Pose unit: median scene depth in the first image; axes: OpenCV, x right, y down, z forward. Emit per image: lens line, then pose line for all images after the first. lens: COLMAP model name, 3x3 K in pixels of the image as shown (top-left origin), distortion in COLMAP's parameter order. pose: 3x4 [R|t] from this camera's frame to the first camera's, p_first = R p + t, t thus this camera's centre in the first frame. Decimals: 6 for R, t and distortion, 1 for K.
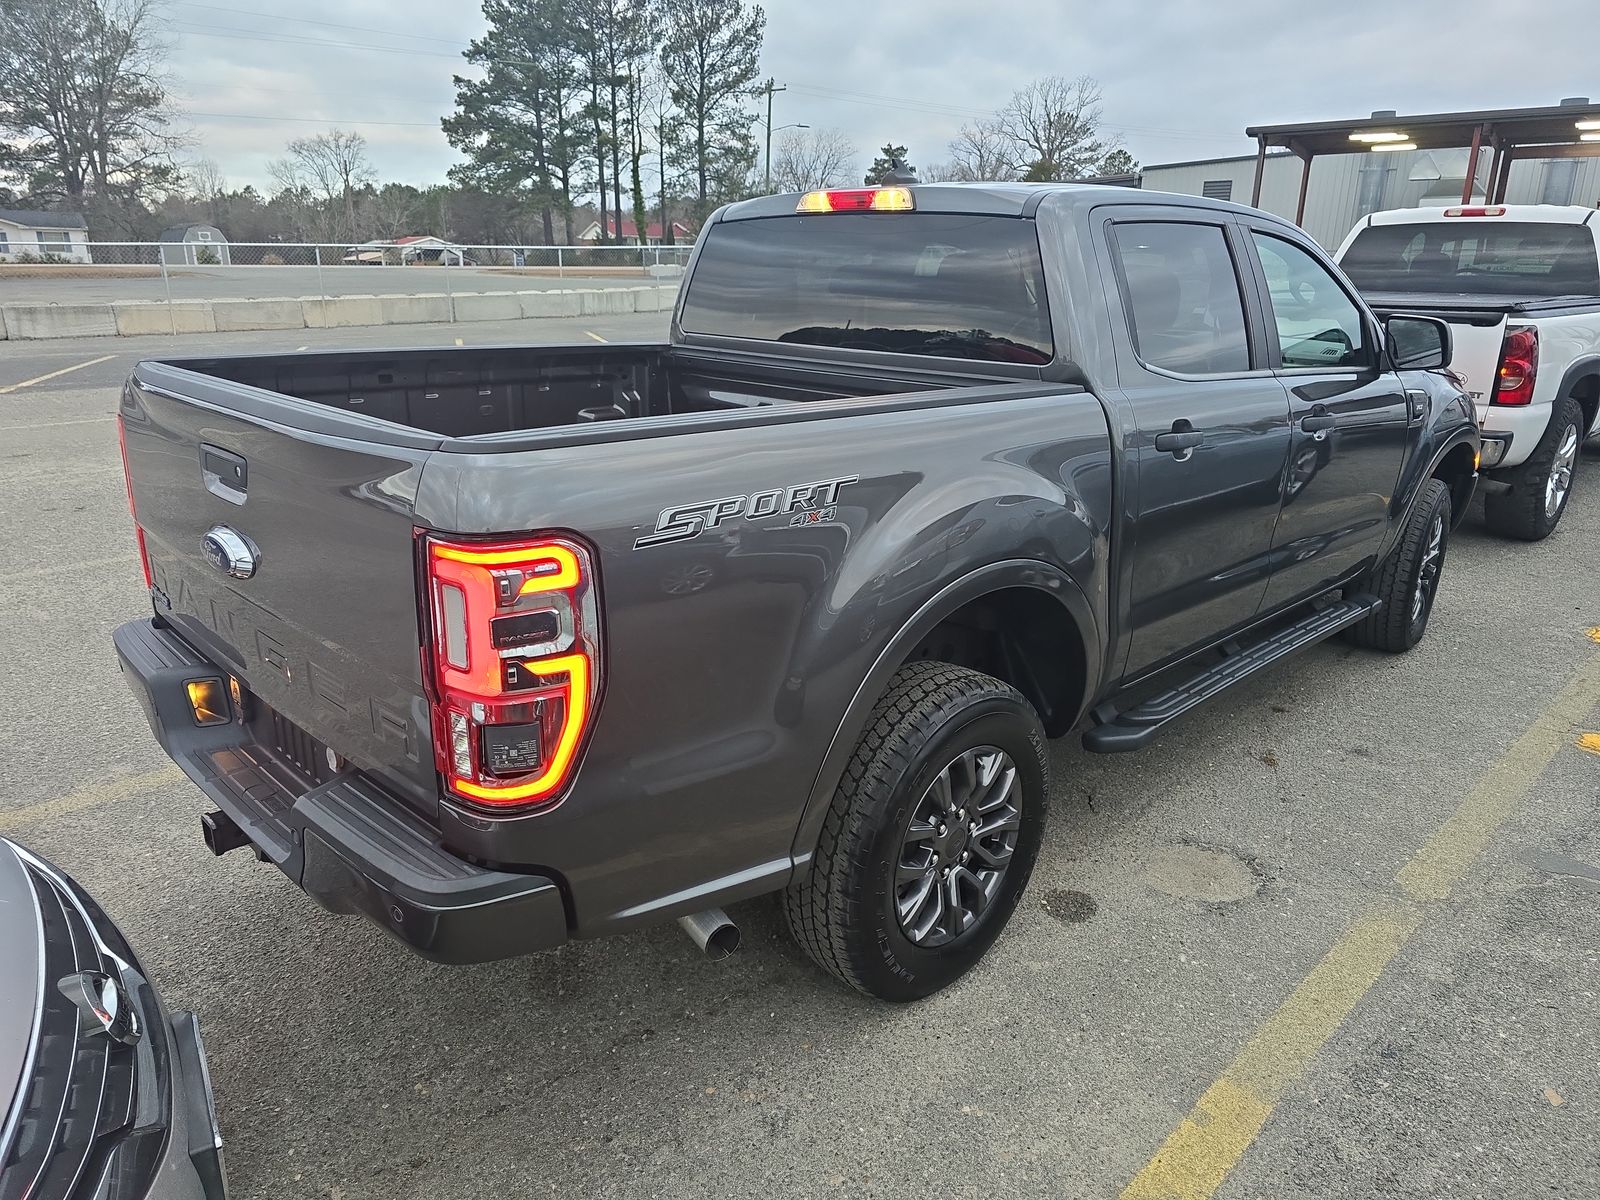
lens RADIAL K [[1057.6, 0, 805.7], [0, 1057.6, 603.3], [0, 0, 1]] dist [0.075827, -0.066352]
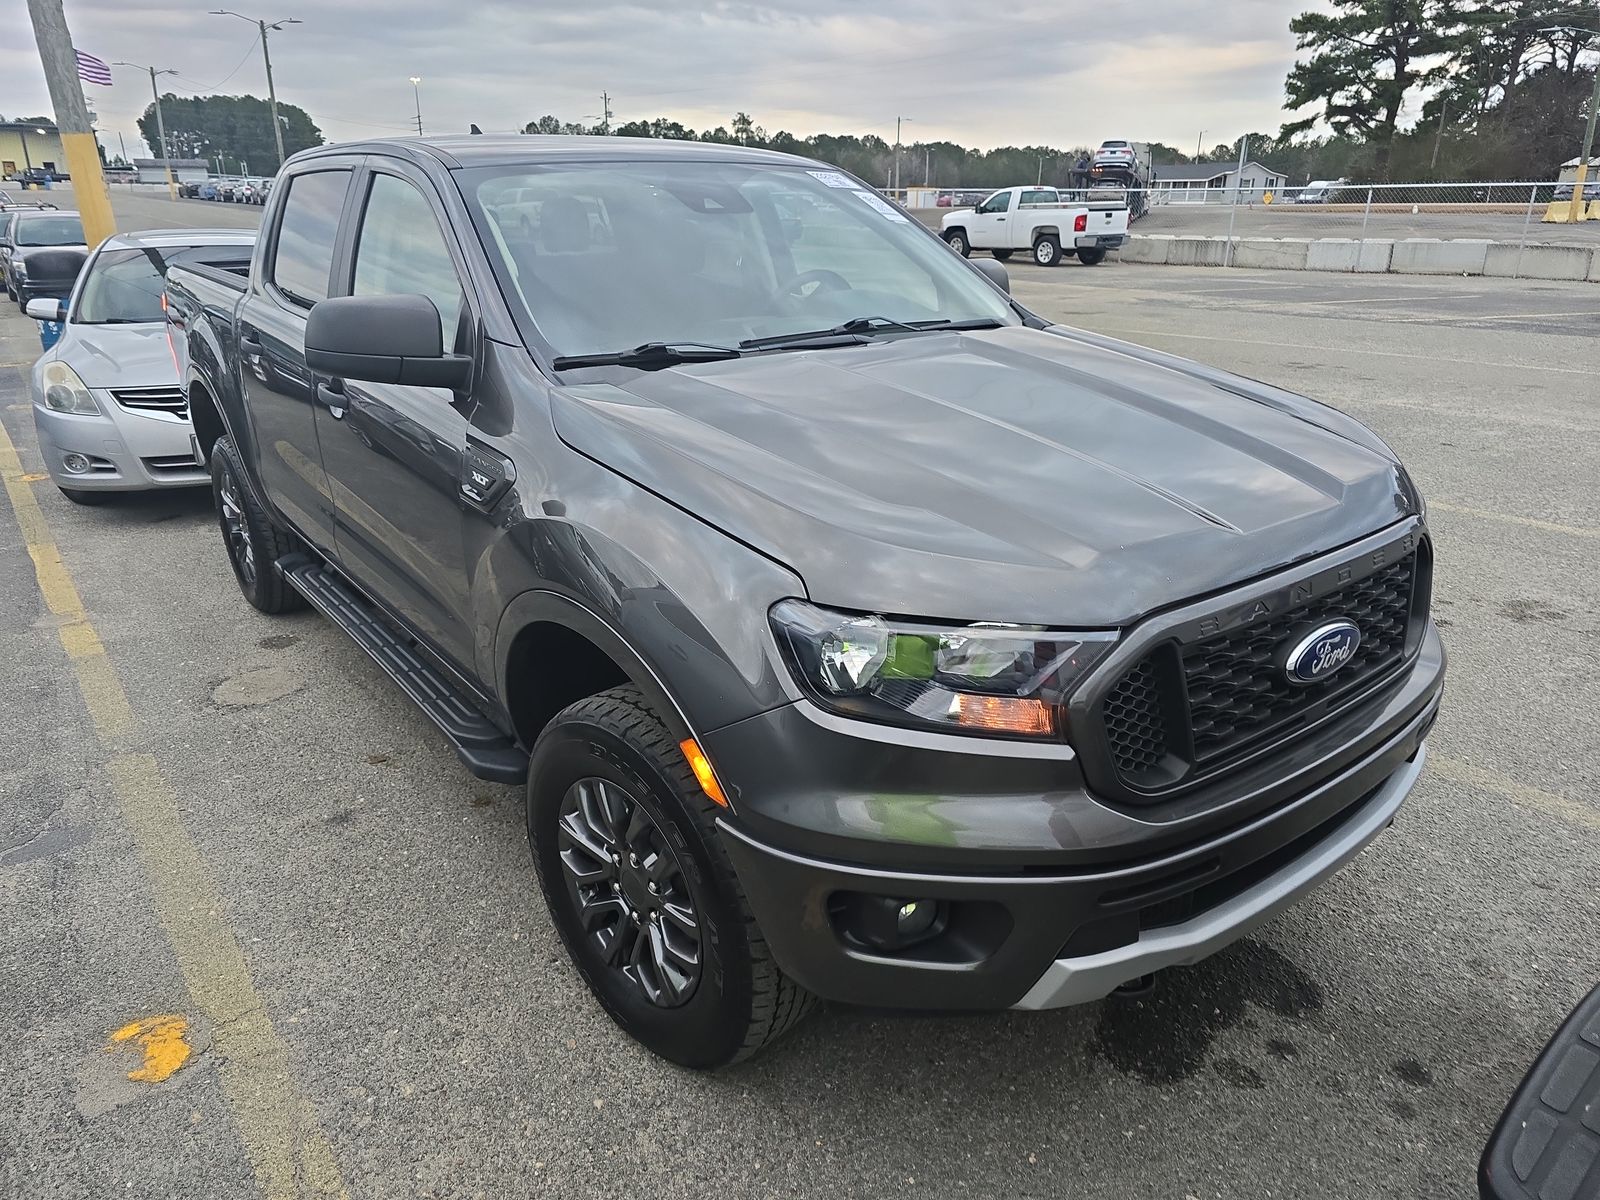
lens RADIAL K [[1057.6, 0, 805.7], [0, 1057.6, 603.3], [0, 0, 1]] dist [0.075827, -0.066352]
pose [[-0.124021, 0.334714, -0.934123, 1.214696], [-0.290217, 0.887991, 0.356716, -0.410052], [0.948890, 0.315338, -0.012990, 1.333732]]
